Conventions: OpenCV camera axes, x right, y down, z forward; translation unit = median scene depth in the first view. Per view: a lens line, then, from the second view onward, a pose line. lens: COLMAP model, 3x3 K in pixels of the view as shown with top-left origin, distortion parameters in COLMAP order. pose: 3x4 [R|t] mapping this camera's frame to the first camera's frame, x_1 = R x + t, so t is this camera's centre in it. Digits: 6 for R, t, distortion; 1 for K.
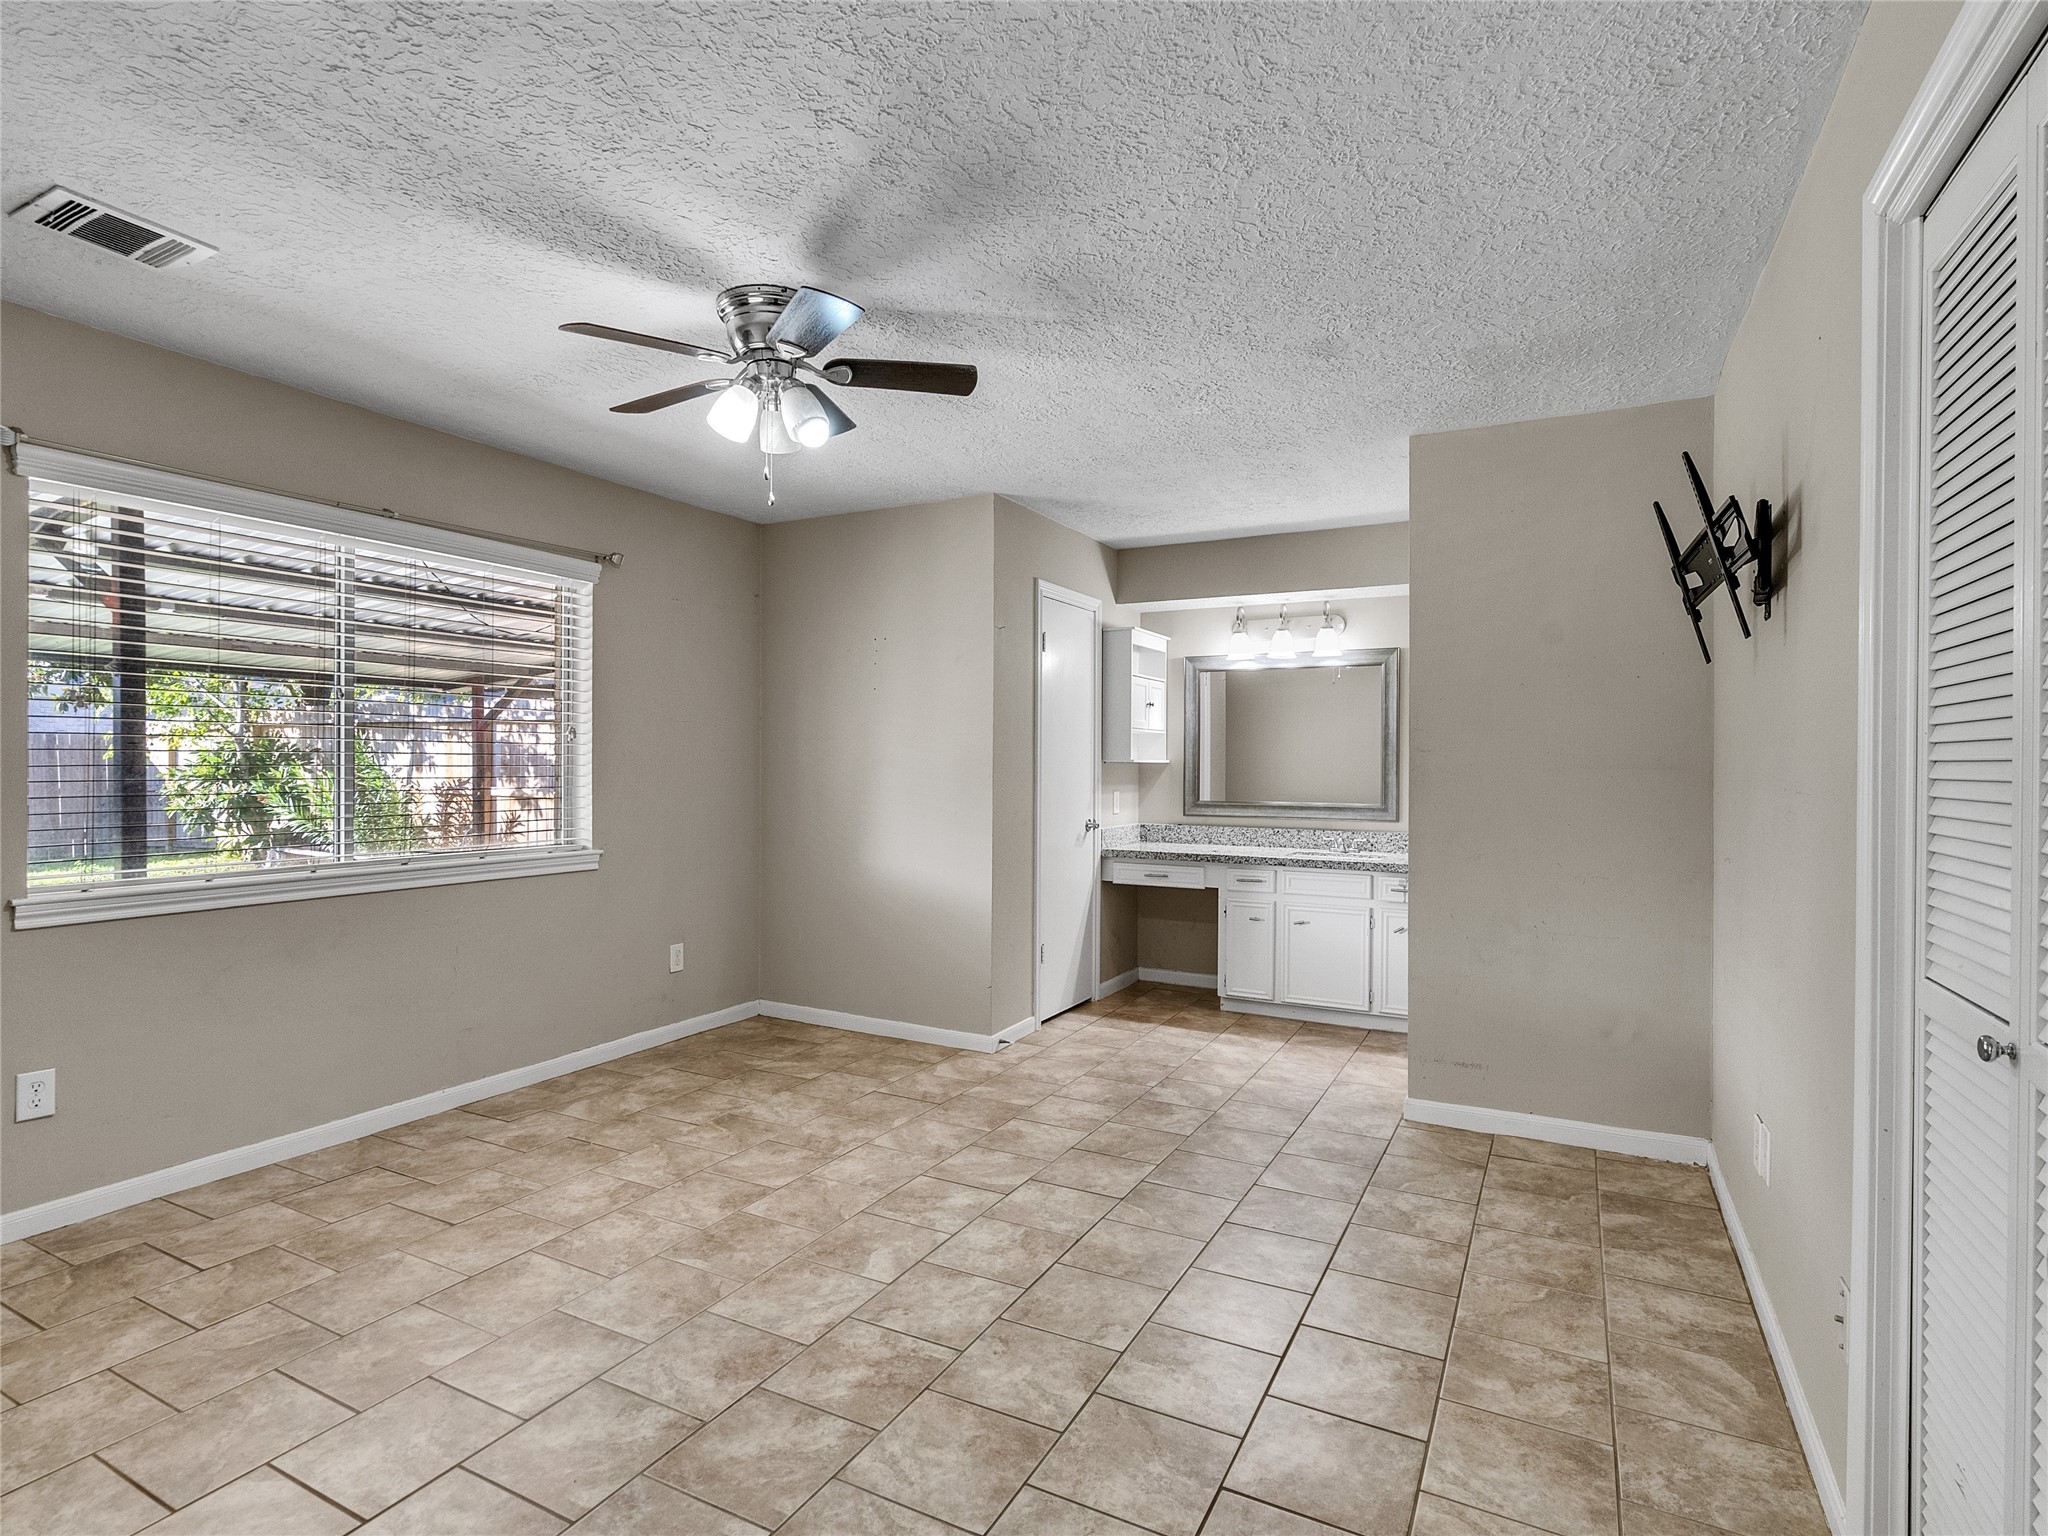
lens RADIAL K [[1046.7, 0, 1011.6], [0, 1046.7, 765.6], [0, 0, 1]] dist [-0.004380, 0.002952]
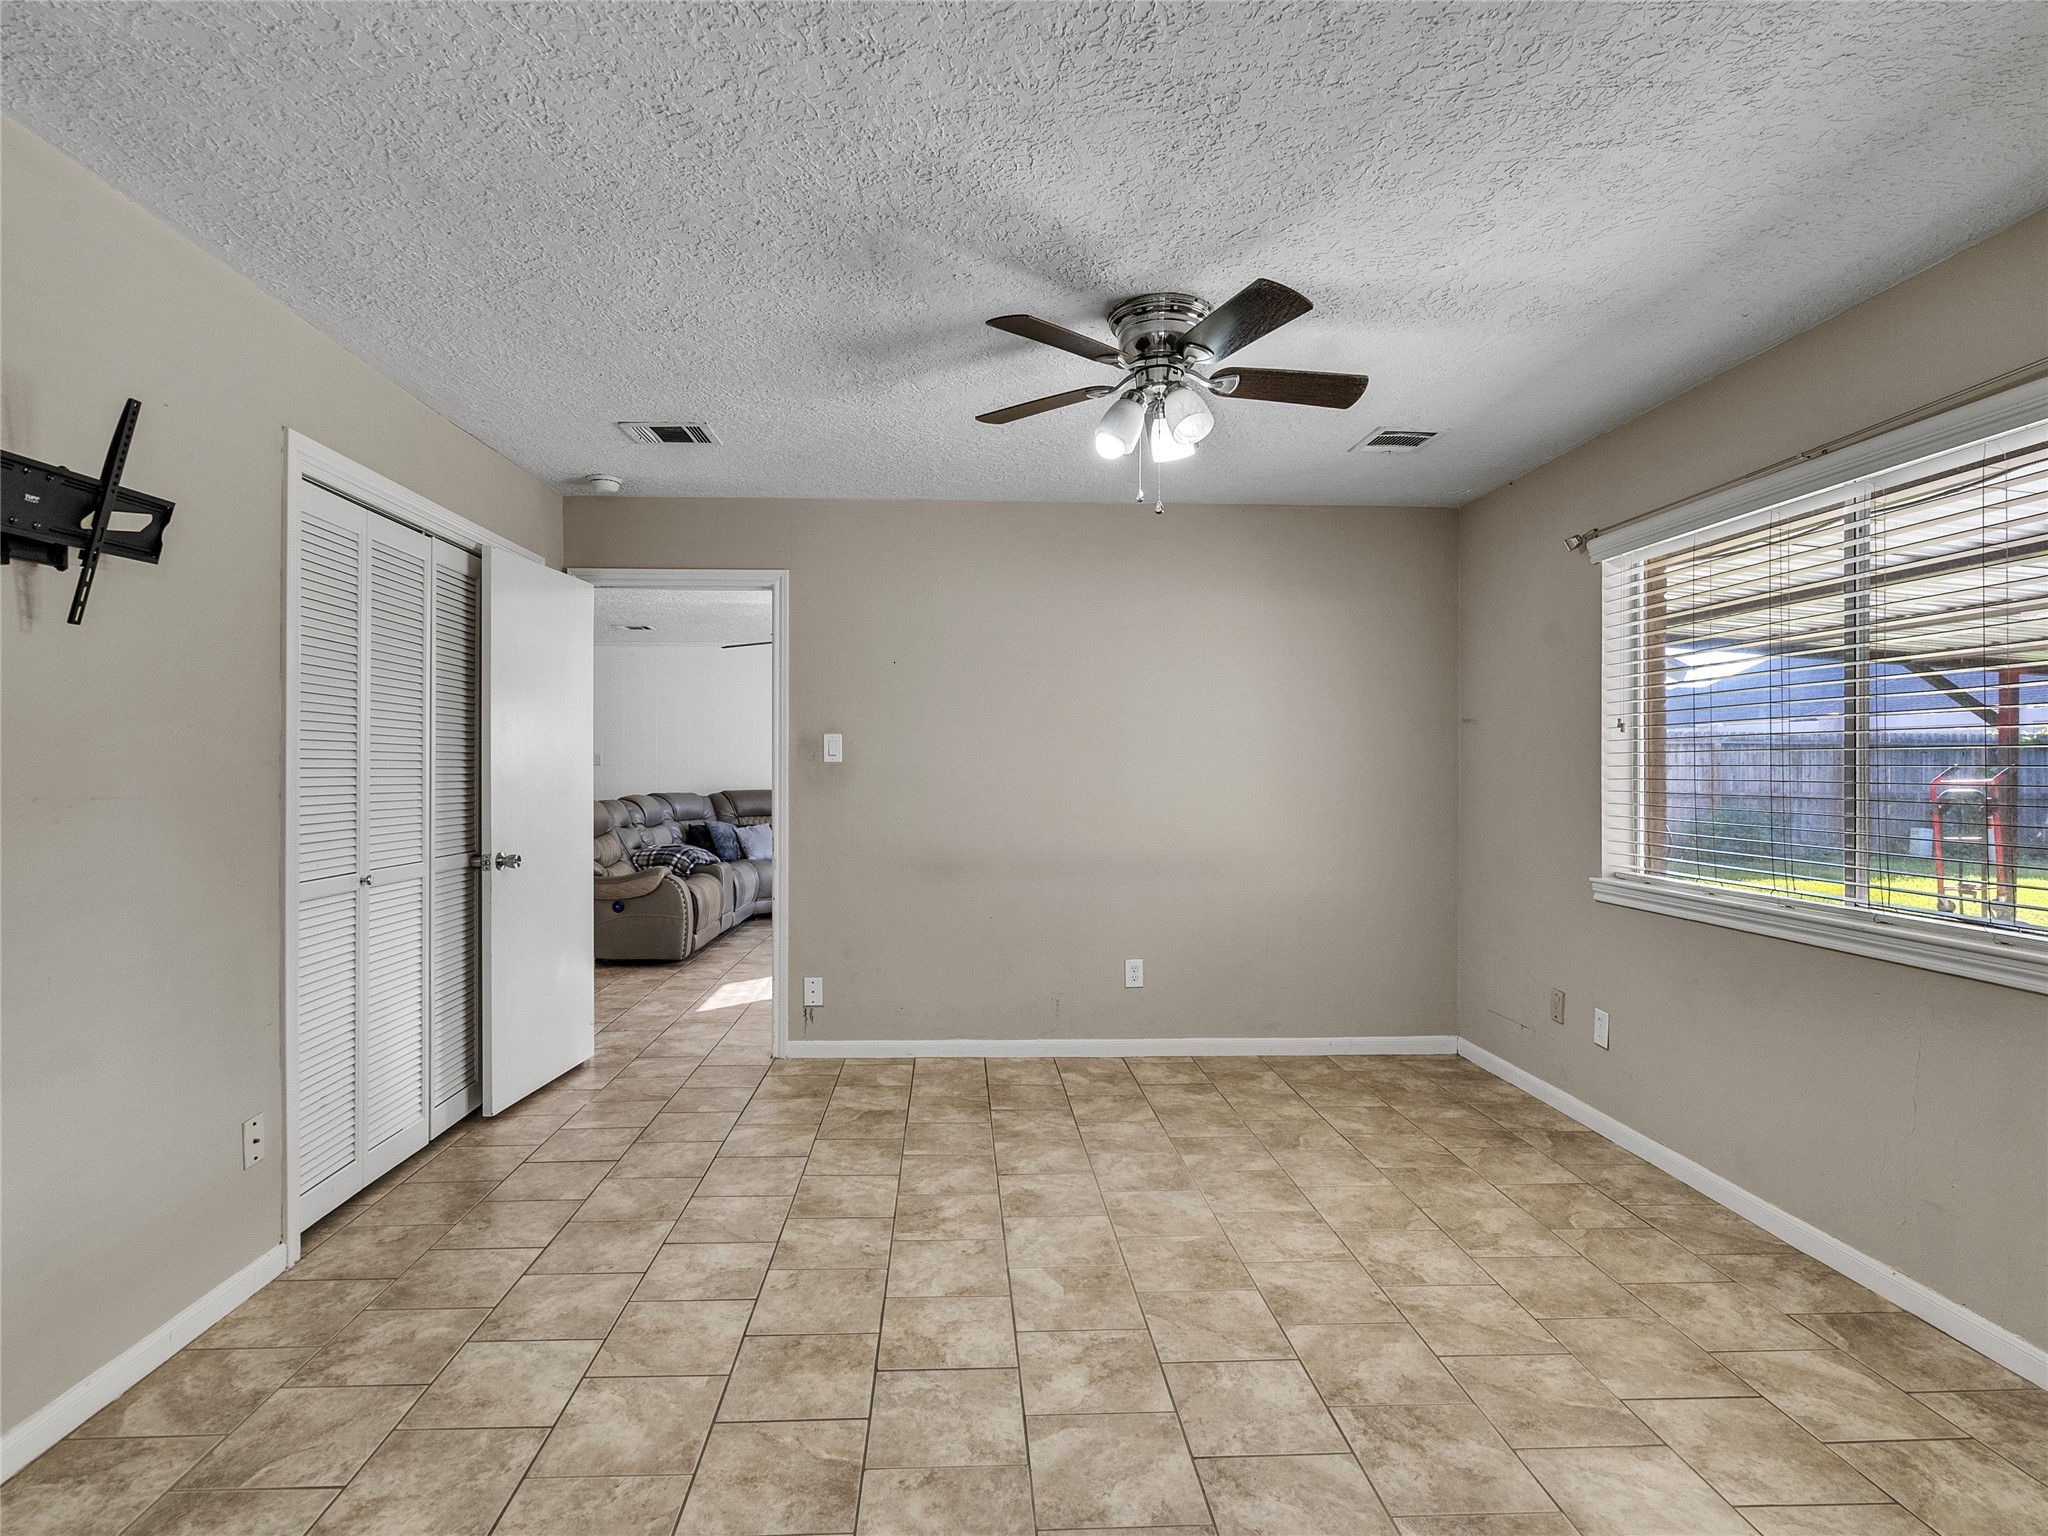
lens RADIAL K [[1046.7, 0, 987.2], [0, 1046.7, 774.9], [0, 0, 1]] dist [-0.004380, 0.002952]
pose [[-0.866840, -0.003687, -0.498572, 0.317310], [-0.008061, 0.999946, 0.006620, -0.005279], [0.498520, 0.009757, -0.866823, 1.407889]]
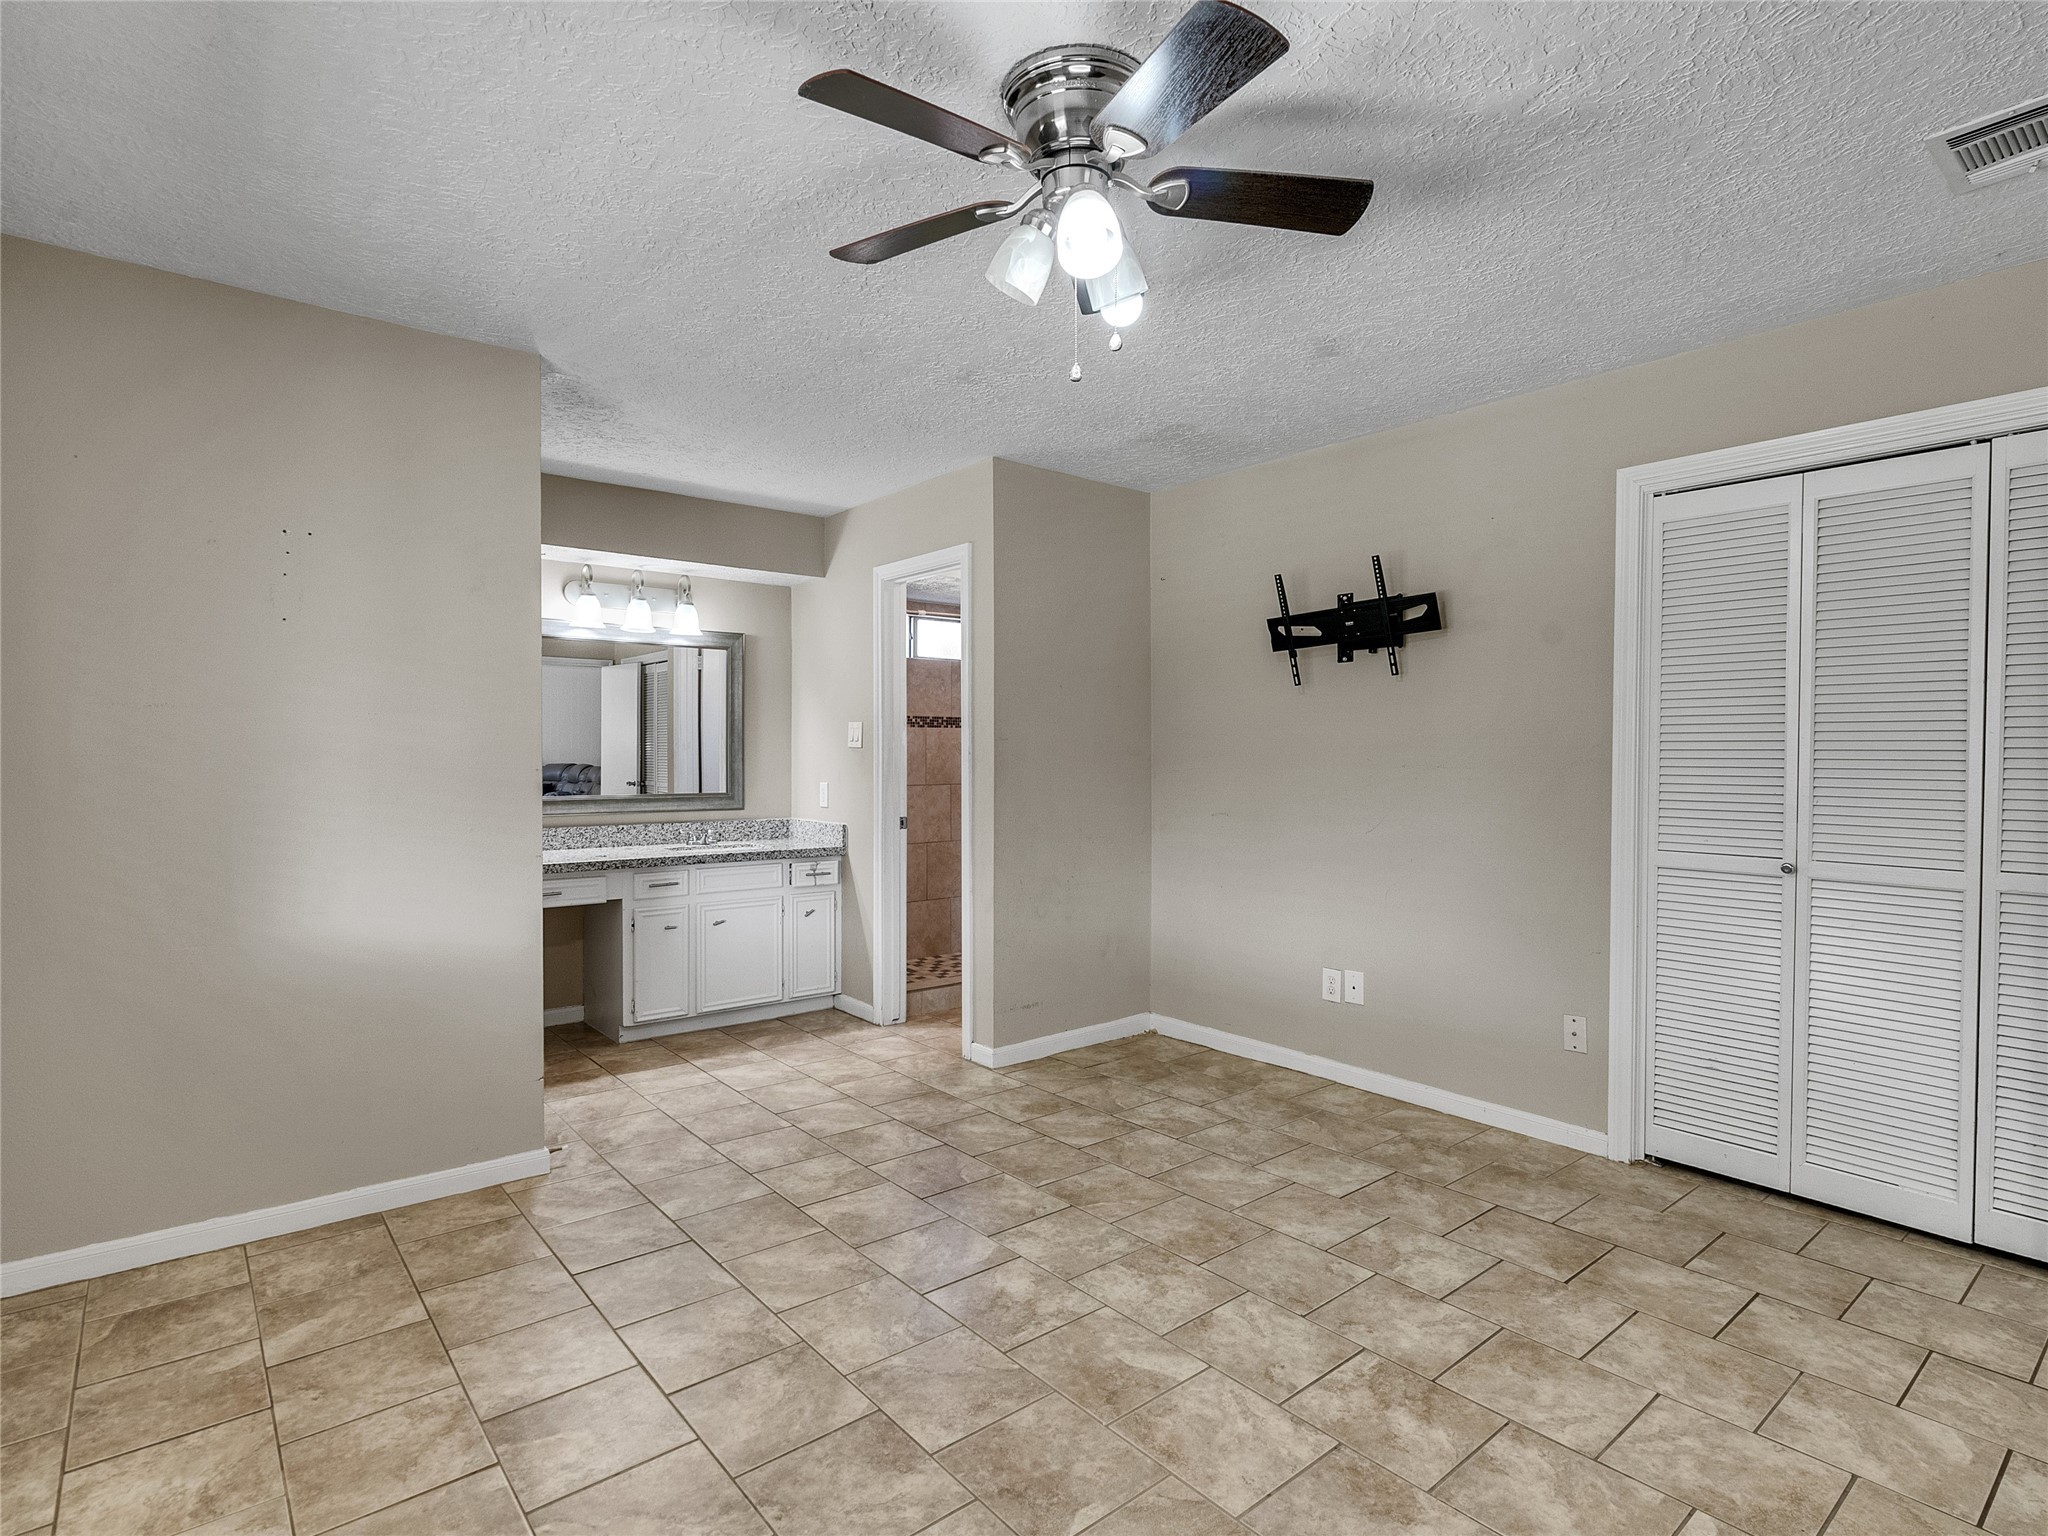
lens RADIAL K [[1036.9, 0, 1008.1], [0, 1036.9, 763.5], [0, 0, 1]] dist [-0.004981, 0.001521]
pose [[0.389363, -0.012359, 0.921002, -0.701842], [0.002943, 0.999922, 0.012173, -0.001420], [-0.921080, -0.002029, 0.389368, 0.613085]]
